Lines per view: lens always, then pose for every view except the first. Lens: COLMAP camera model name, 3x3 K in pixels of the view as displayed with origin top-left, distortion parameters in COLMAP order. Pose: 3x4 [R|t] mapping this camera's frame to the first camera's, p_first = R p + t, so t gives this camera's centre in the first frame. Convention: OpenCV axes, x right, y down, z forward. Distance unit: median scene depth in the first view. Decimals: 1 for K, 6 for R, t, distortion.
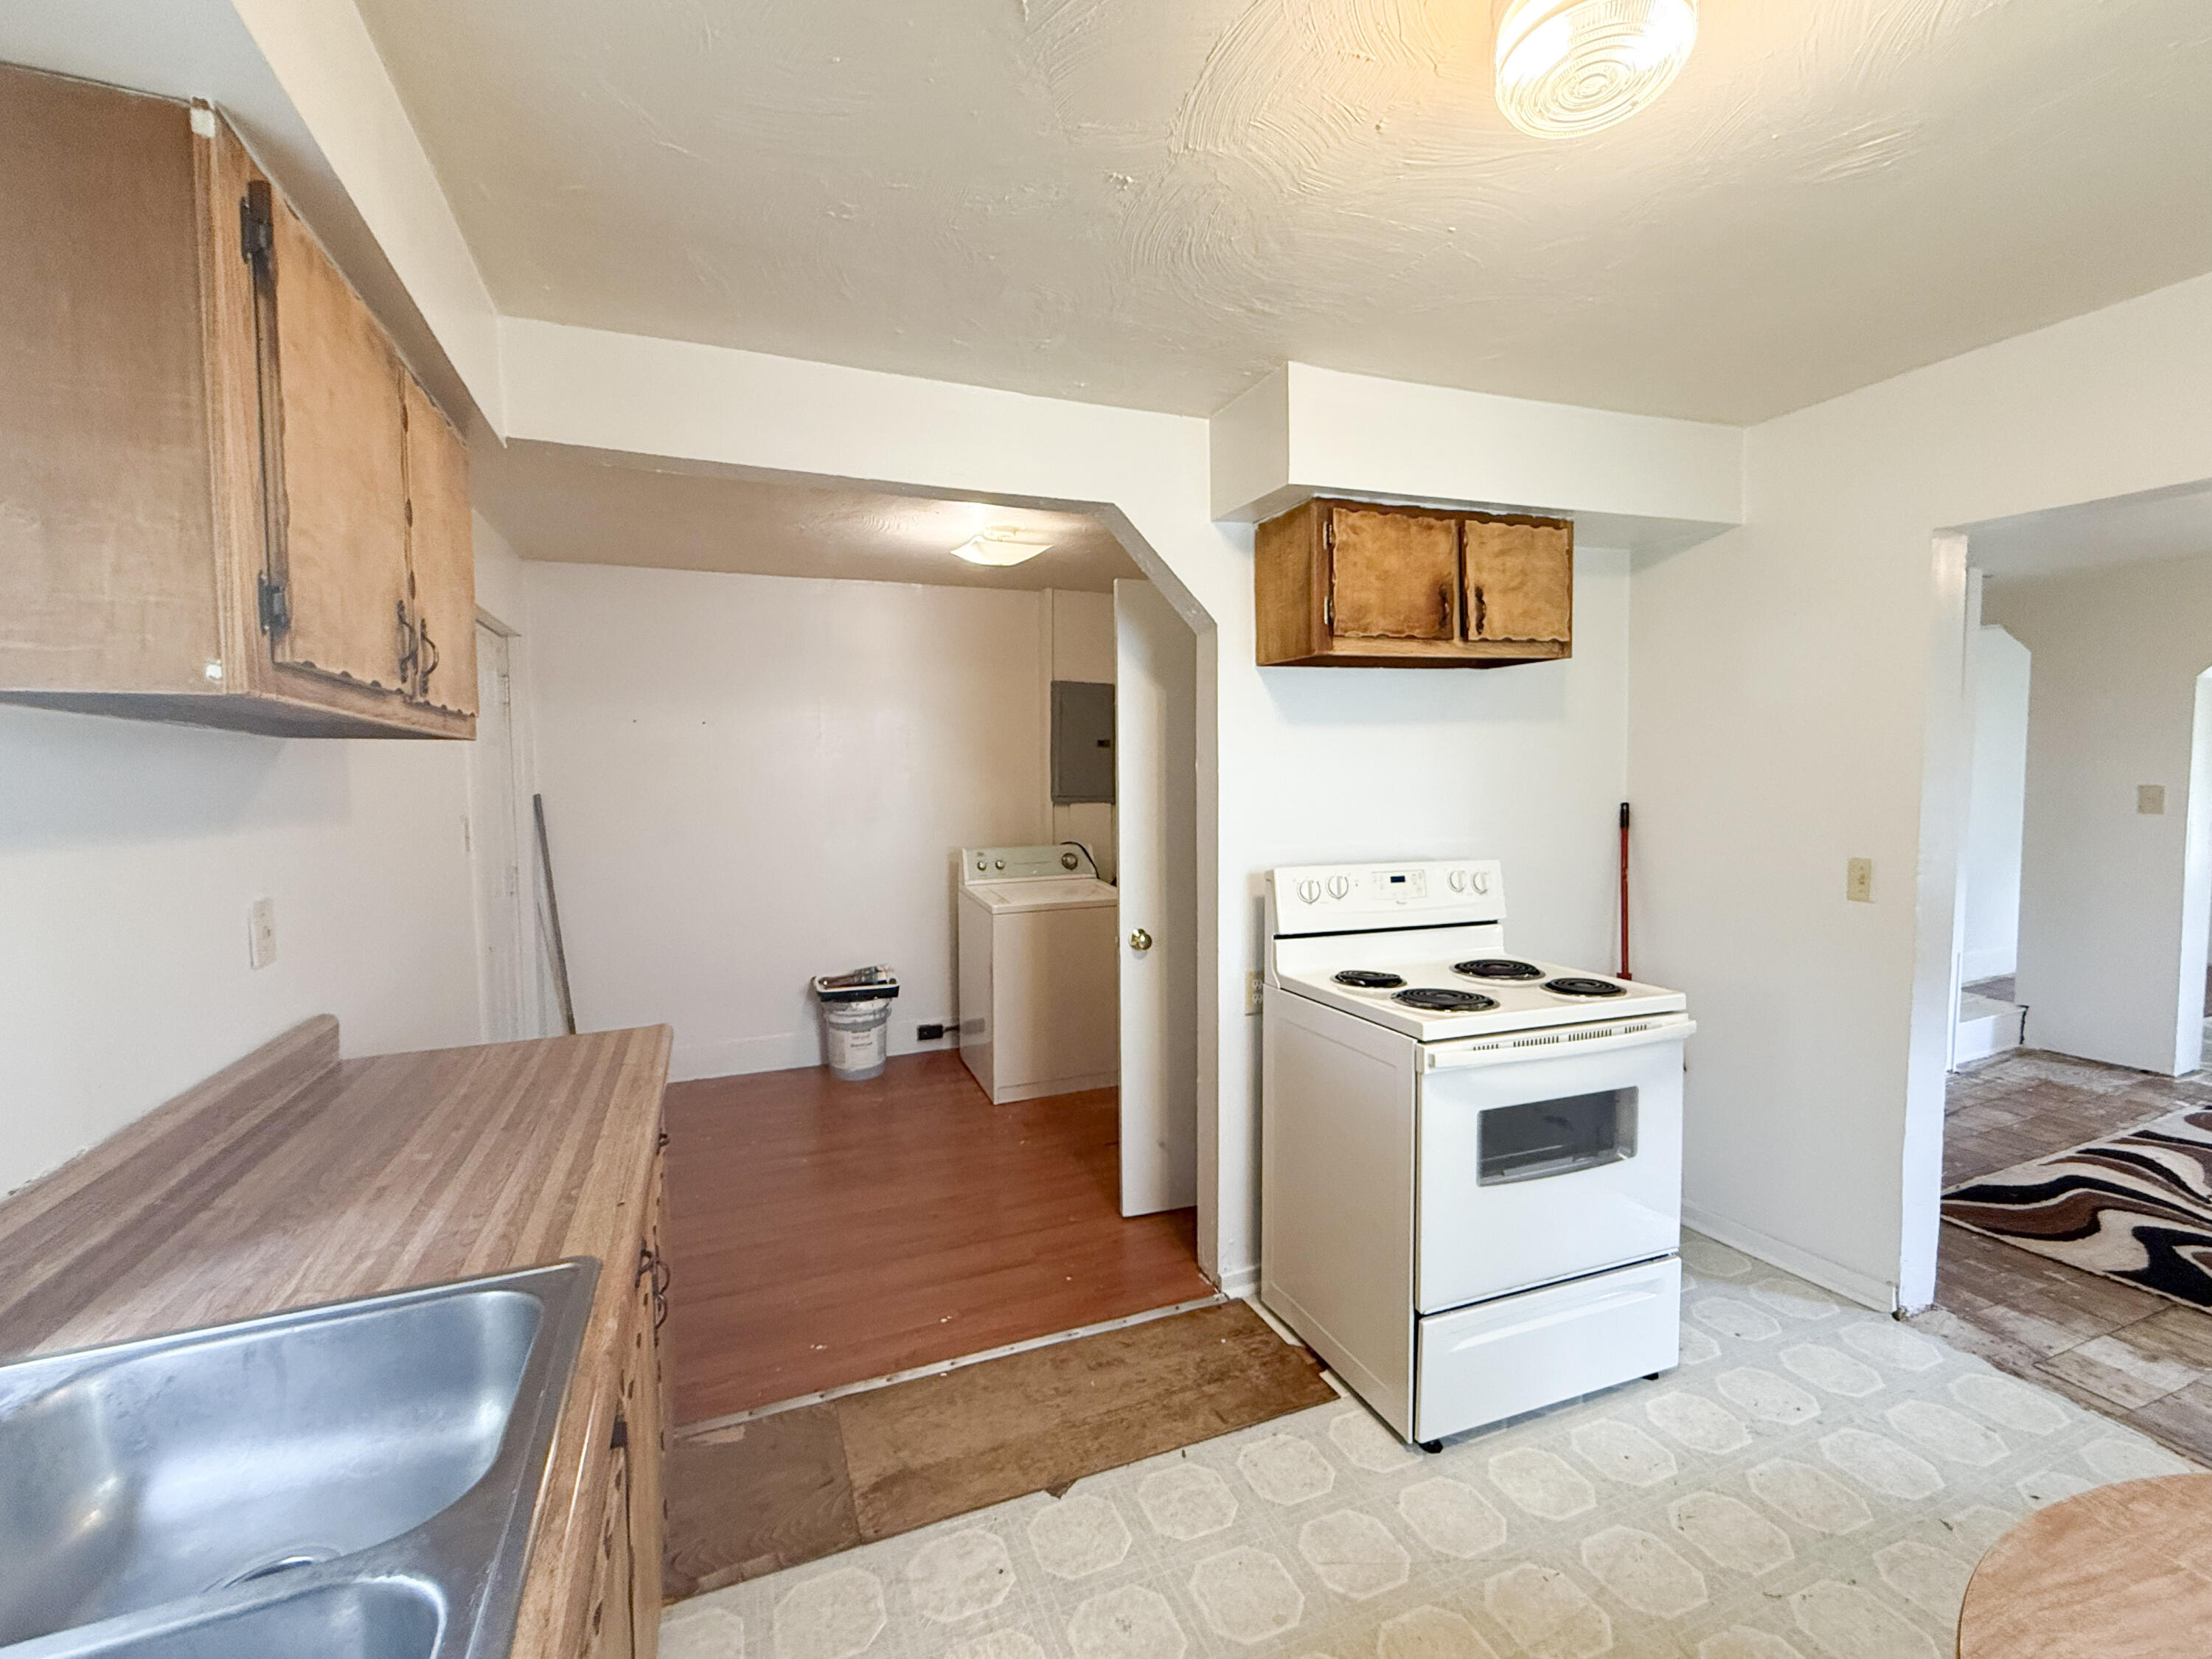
lens RADIAL K [[949.6, 0, 1103.1], [0, 949.6, 826.2], [0, 0, 1]] dist [0.000986, -0.000273]
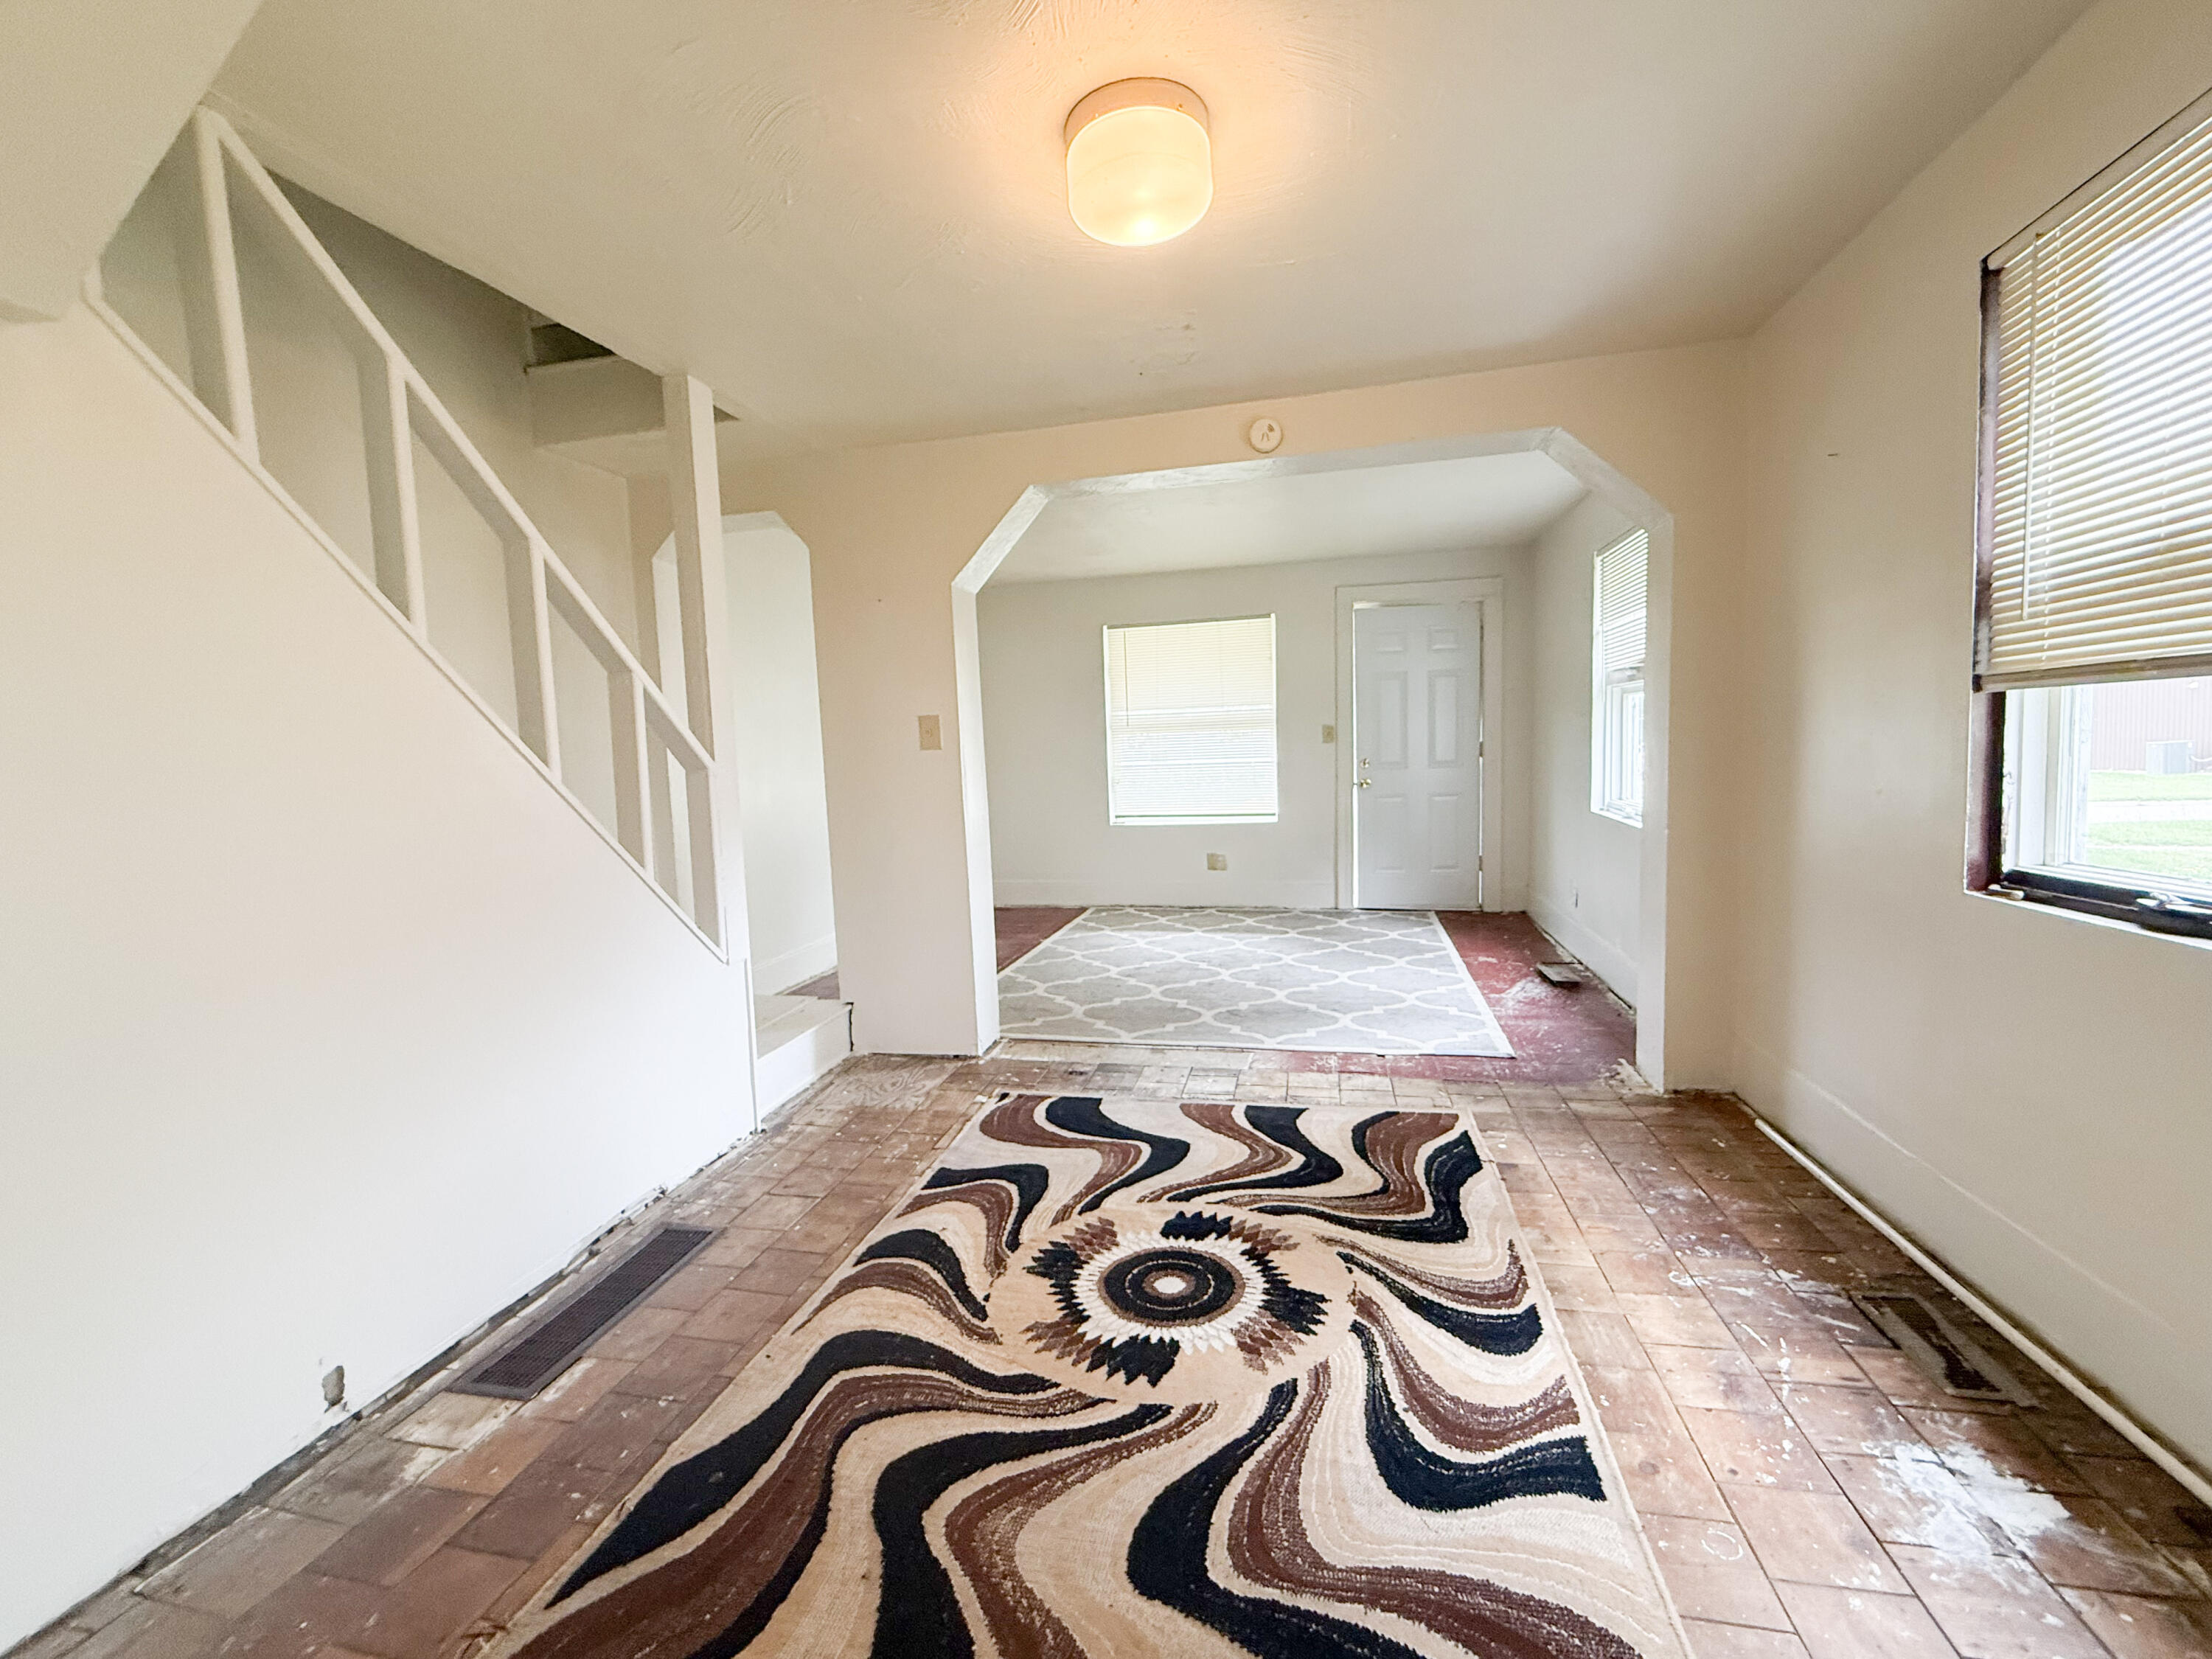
lens RADIAL K [[949.6, 0, 1110.5], [0, 949.6, 831.0], [0, 0, 1]] dist [0.000986, -0.000273]
pose [[0.586790, -0.079946, 0.805783, 0.213259], [0.081145, 0.995911, 0.039718, 0.014400], [-0.805663, 0.042079, 0.590878, 0.158698]]
